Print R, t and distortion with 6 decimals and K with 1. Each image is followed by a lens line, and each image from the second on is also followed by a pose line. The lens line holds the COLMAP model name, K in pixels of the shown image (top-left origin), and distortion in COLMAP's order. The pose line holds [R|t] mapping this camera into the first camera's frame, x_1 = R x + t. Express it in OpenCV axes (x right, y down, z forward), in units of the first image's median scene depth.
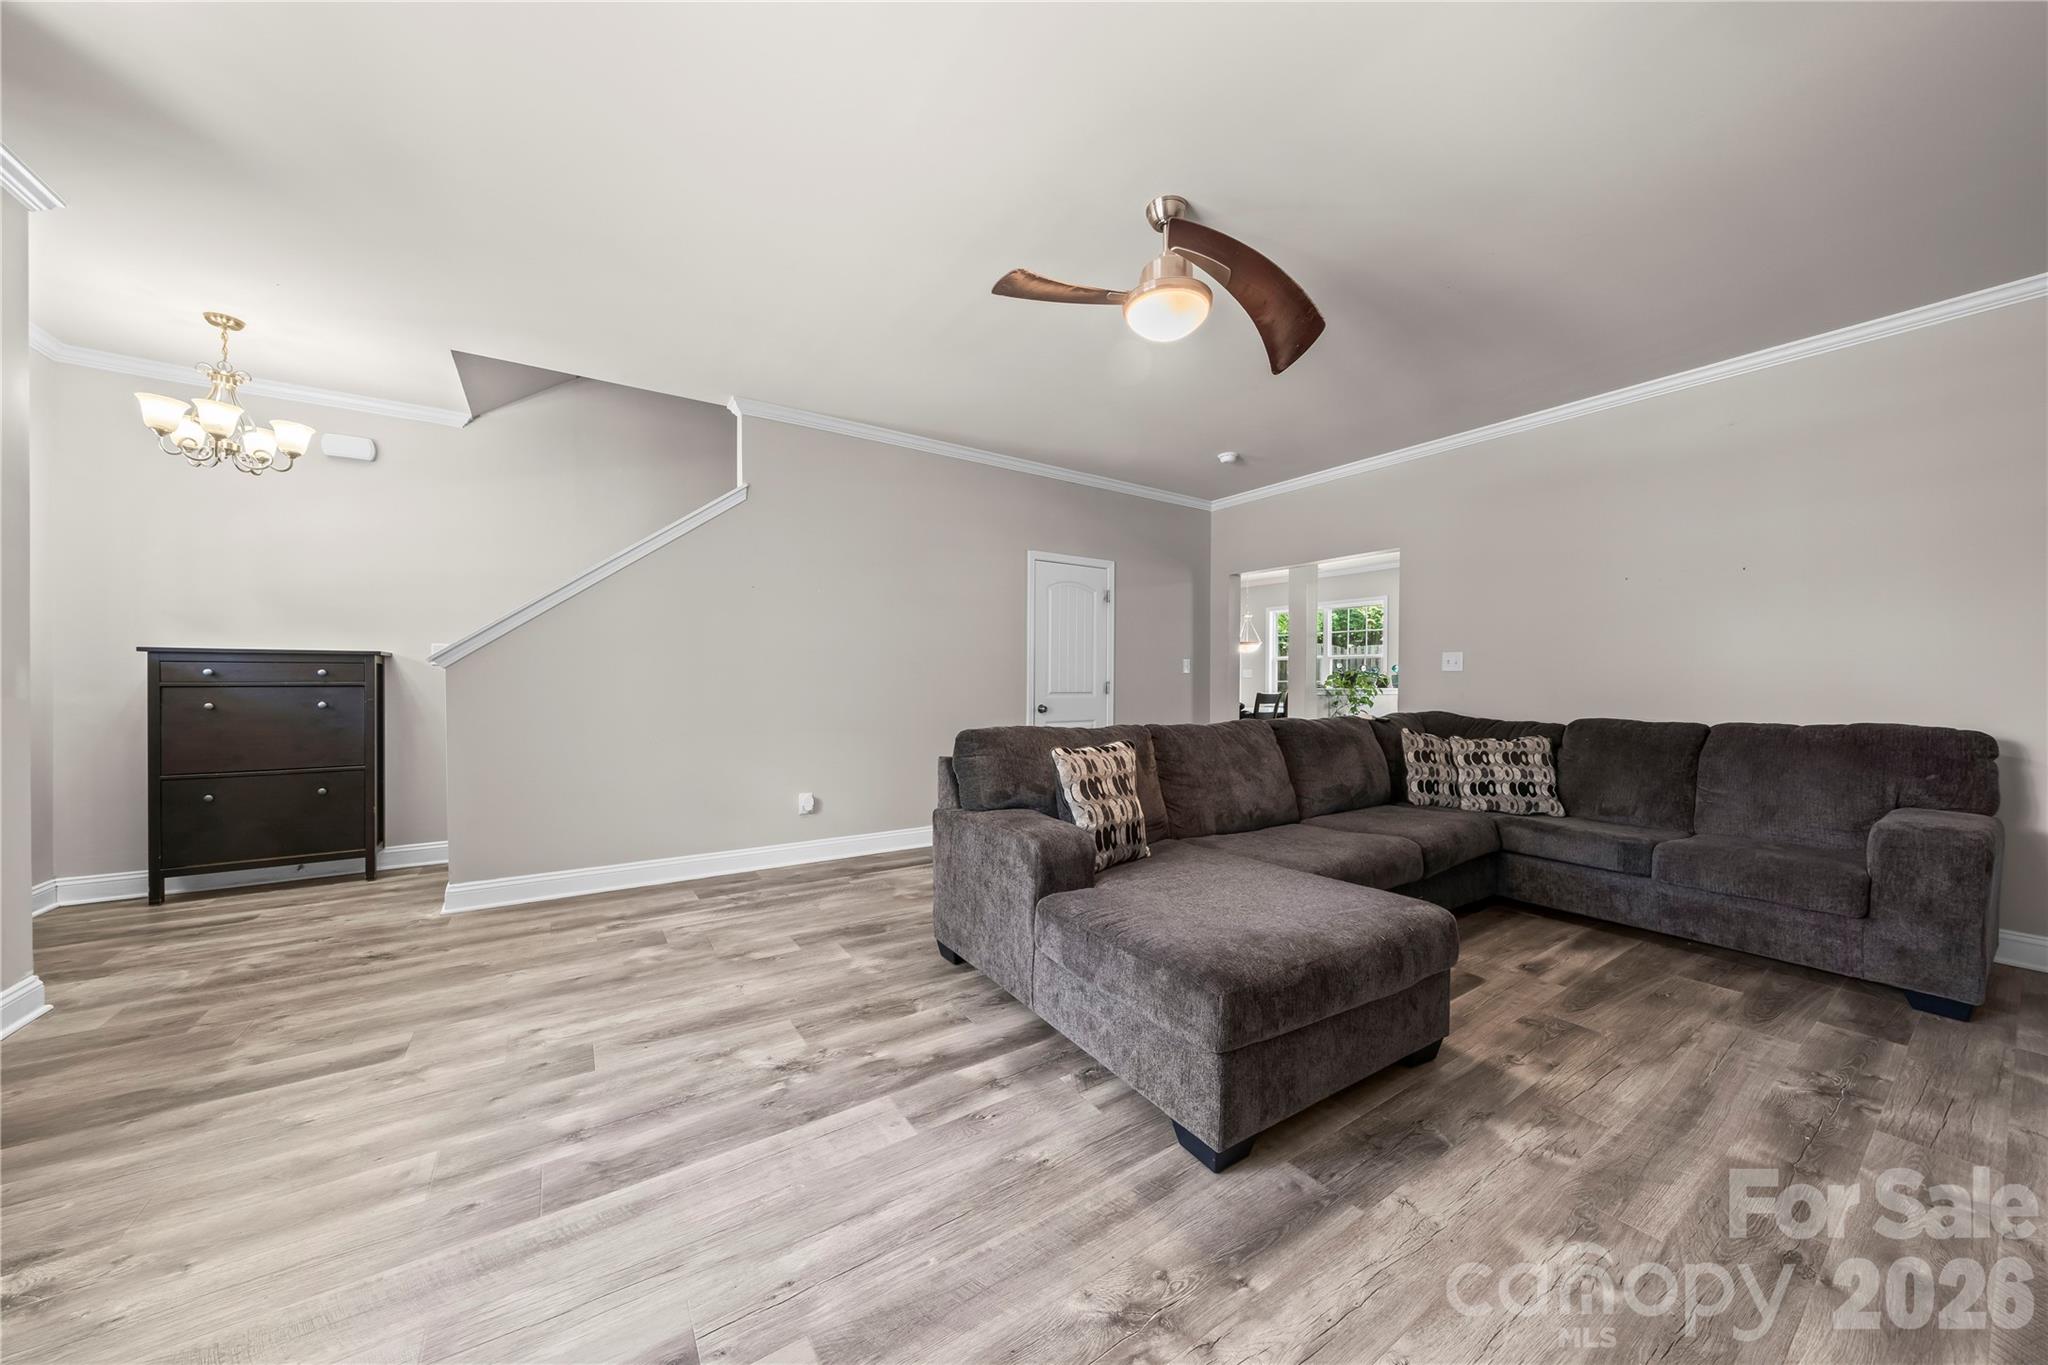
lens RADIAL K [[721.9, 0, 1059.3], [0, 721.9, 680.6], [0, 0, 1]] dist [-0.000312, -0.000697]
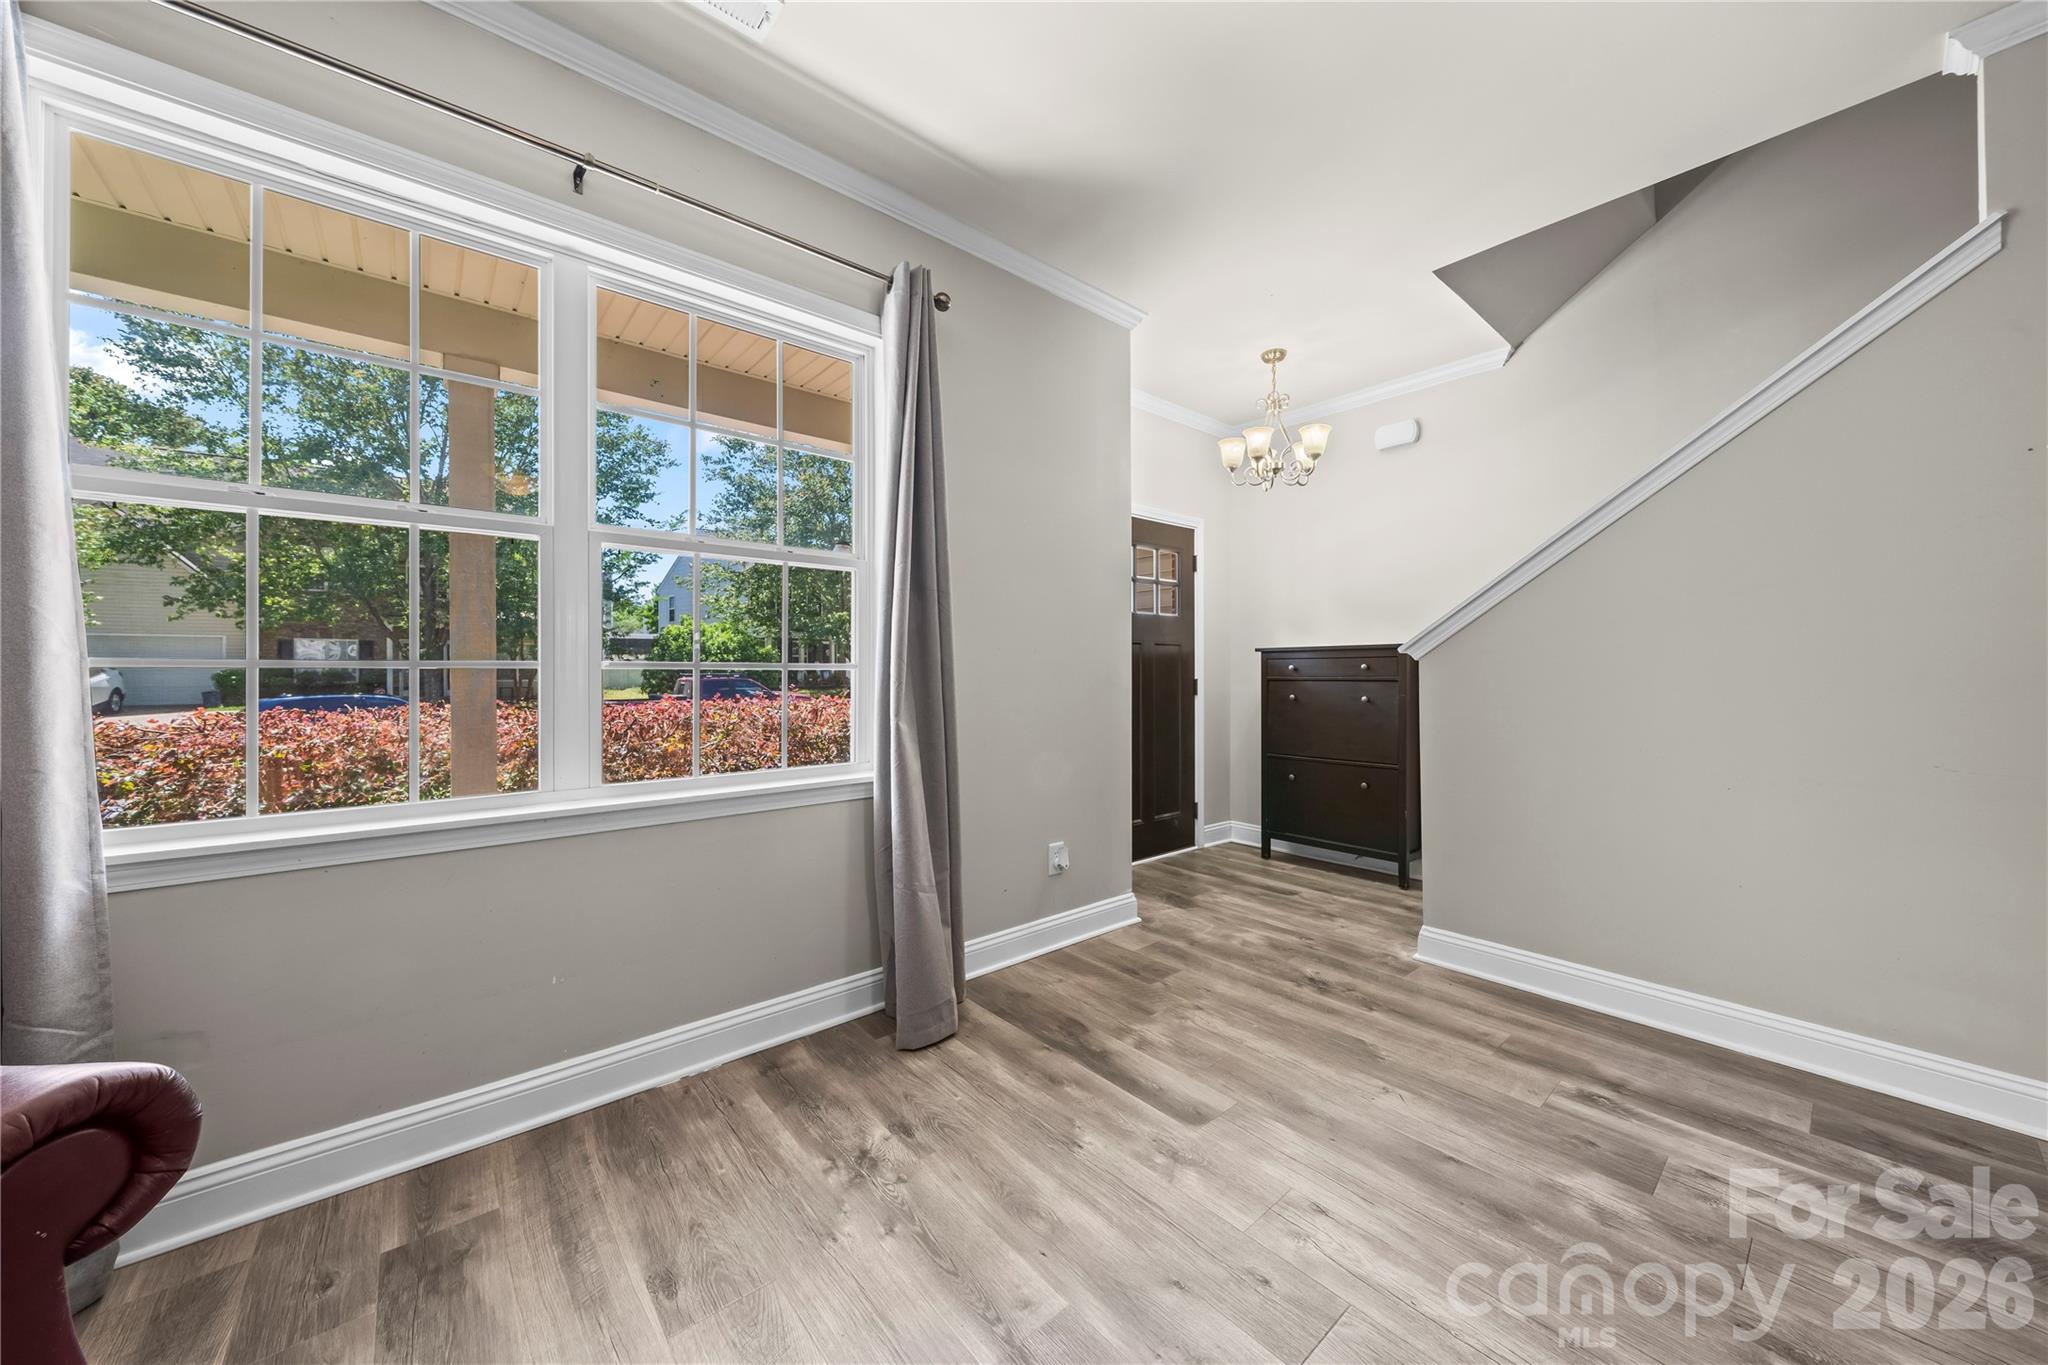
lens RADIAL K [[721.9, 0, 988.0], [0, 721.9, 668.0], [0, 0, 1]] dist [-0.000312, -0.000697]
pose [[0.062892, -0.013175, -0.997933, -0.066851], [0.000316, 0.999913, -0.013181, 0.004782], [0.998020, 0.000514, 0.062891, 0.491585]]
